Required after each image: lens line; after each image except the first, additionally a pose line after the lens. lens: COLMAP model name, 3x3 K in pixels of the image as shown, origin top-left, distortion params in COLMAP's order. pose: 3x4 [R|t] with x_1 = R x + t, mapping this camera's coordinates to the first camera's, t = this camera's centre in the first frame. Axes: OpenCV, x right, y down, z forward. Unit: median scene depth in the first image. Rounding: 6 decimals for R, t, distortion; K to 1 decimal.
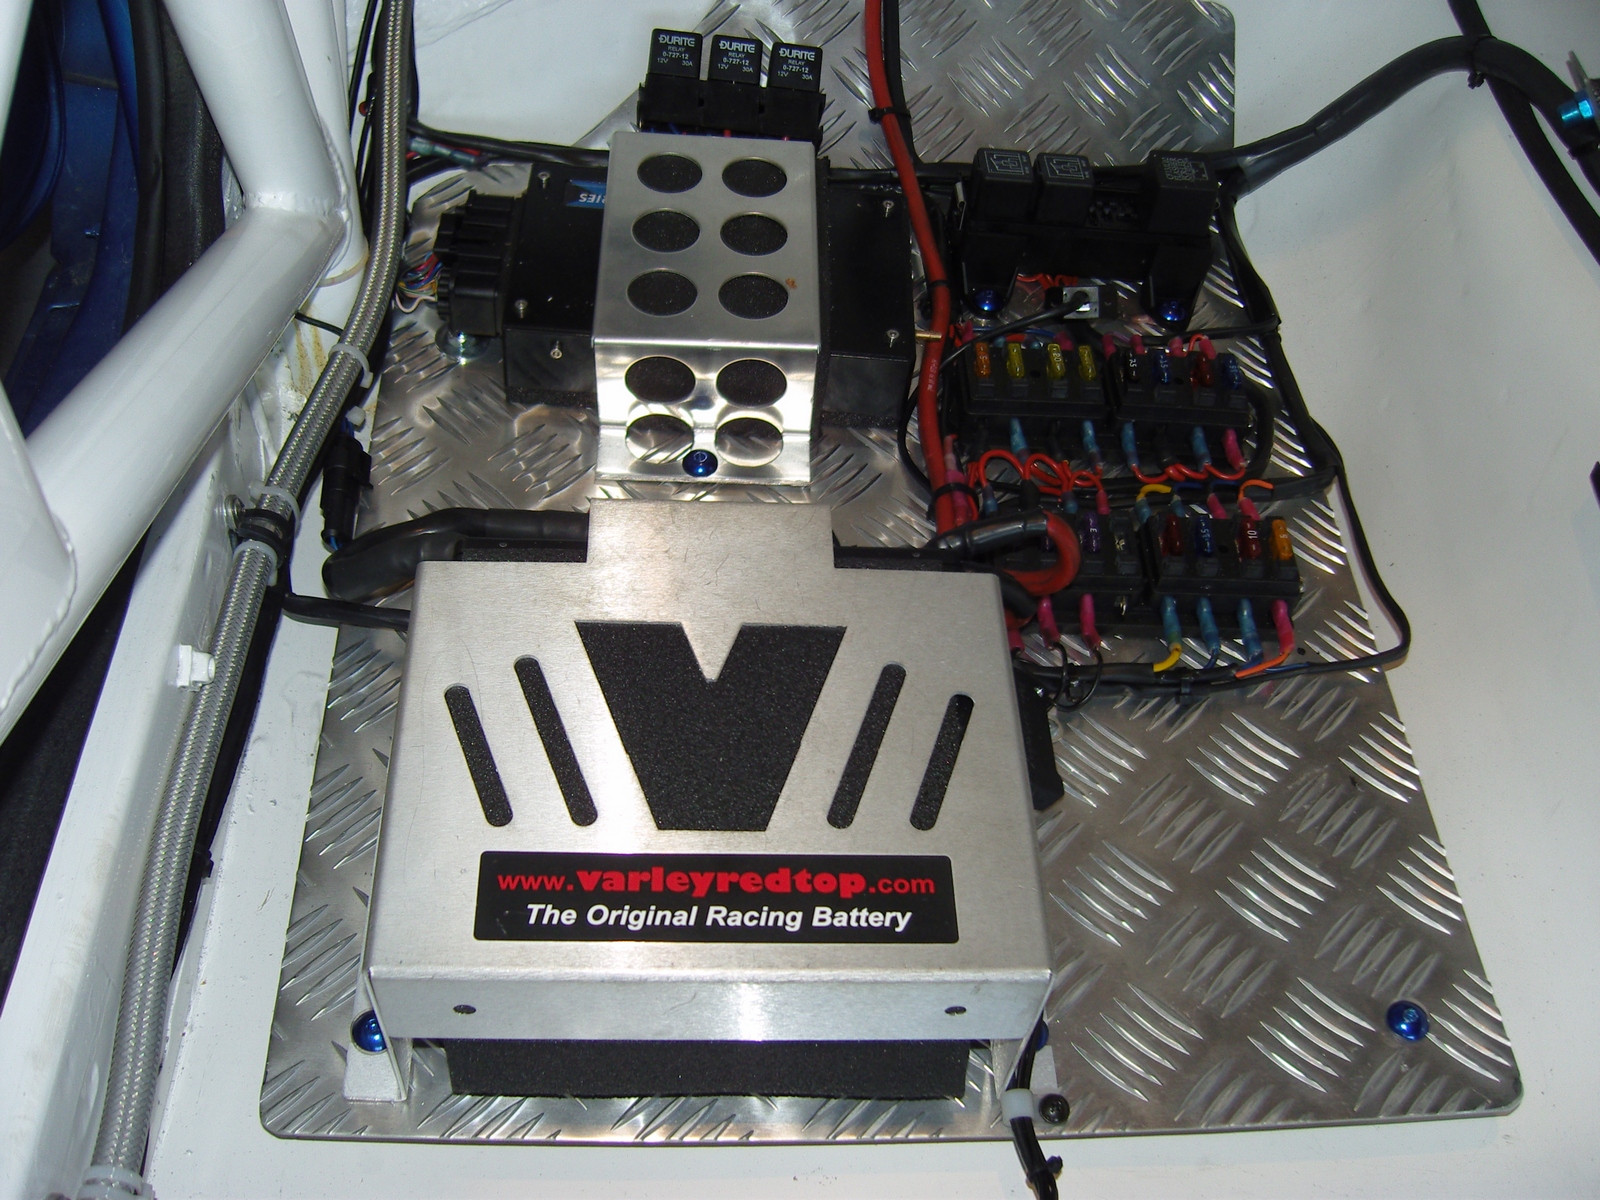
lens RADIAL K [[1586.6, 0, 800.0], [0, 1586.6, 600.0], [0, 0, 1]] dist [-0.154787, 0.118246]
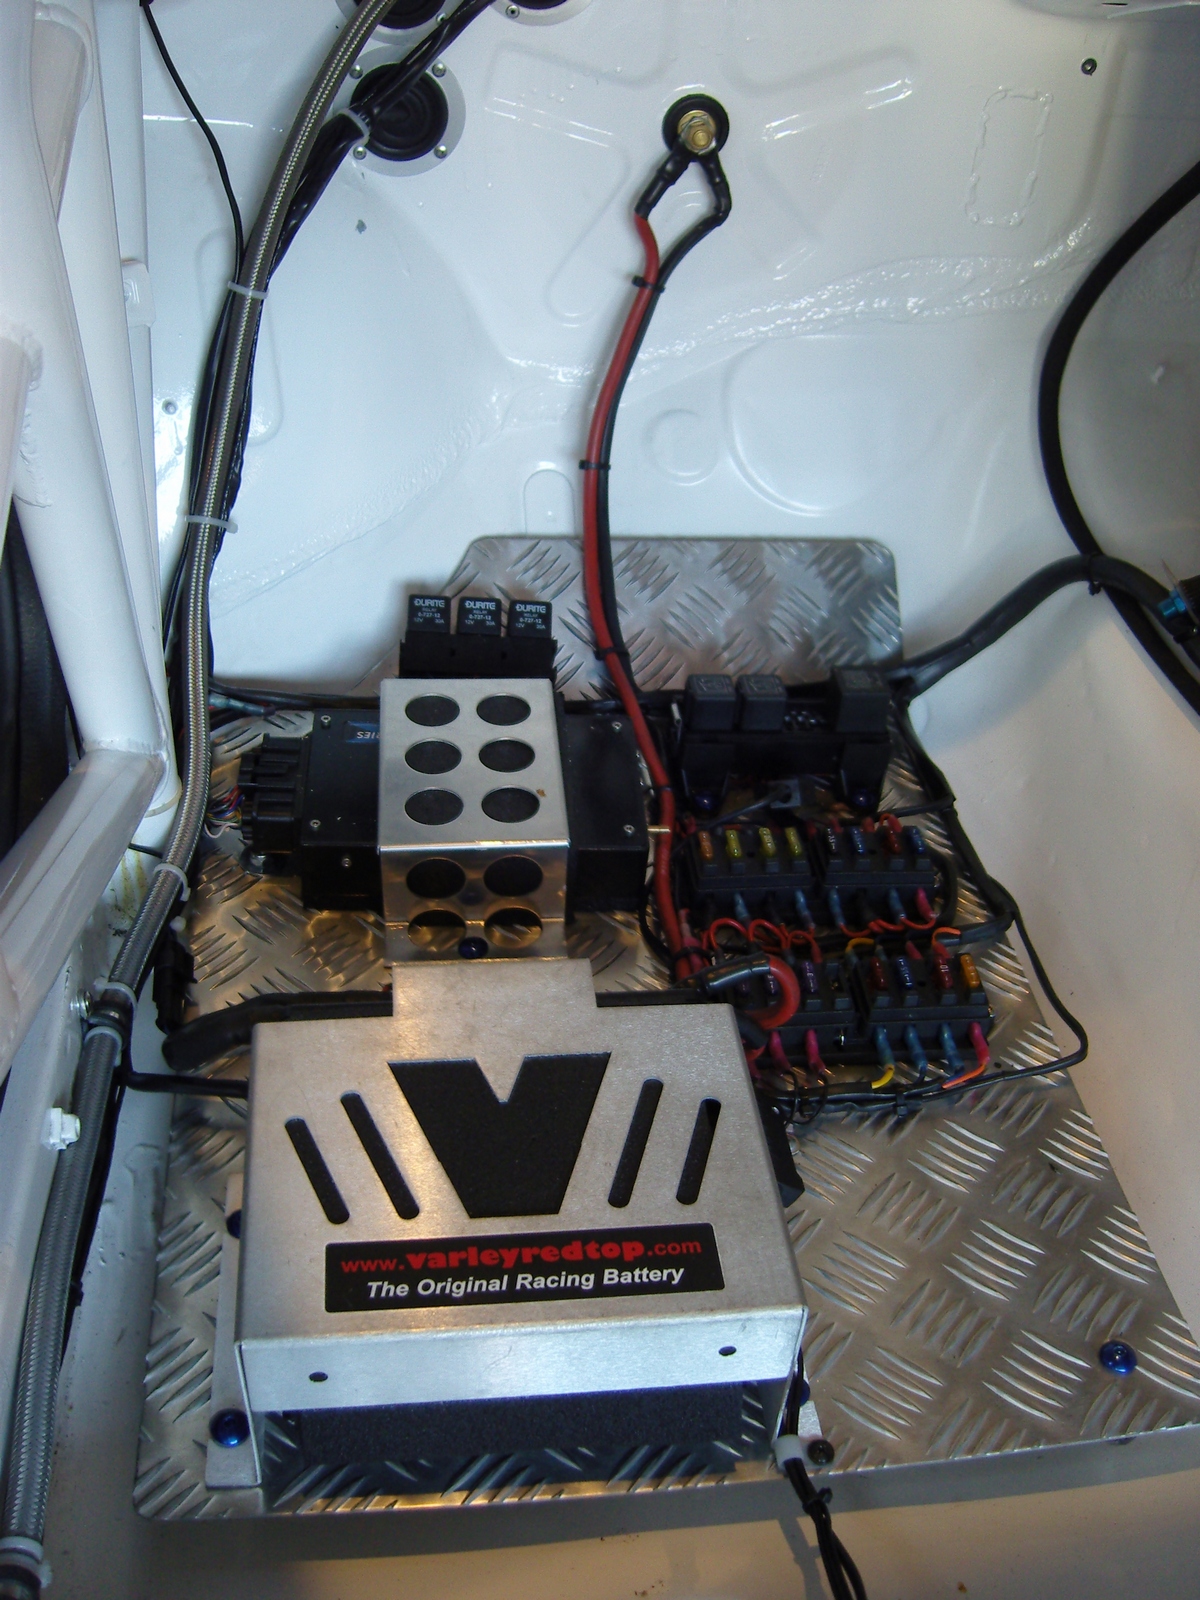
lens RADIAL K [[1586.6, 0, 600.0], [0, 1586.6, 800.0], [0, 0, 1]] dist [-0.154787, 0.118246]
pose [[0.996767, -0.064935, 0.047326, -0.019303], [0.073823, 0.972628, -0.220327, 0.076567], [-0.031724, 0.223109, 0.974277, -0.180207]]
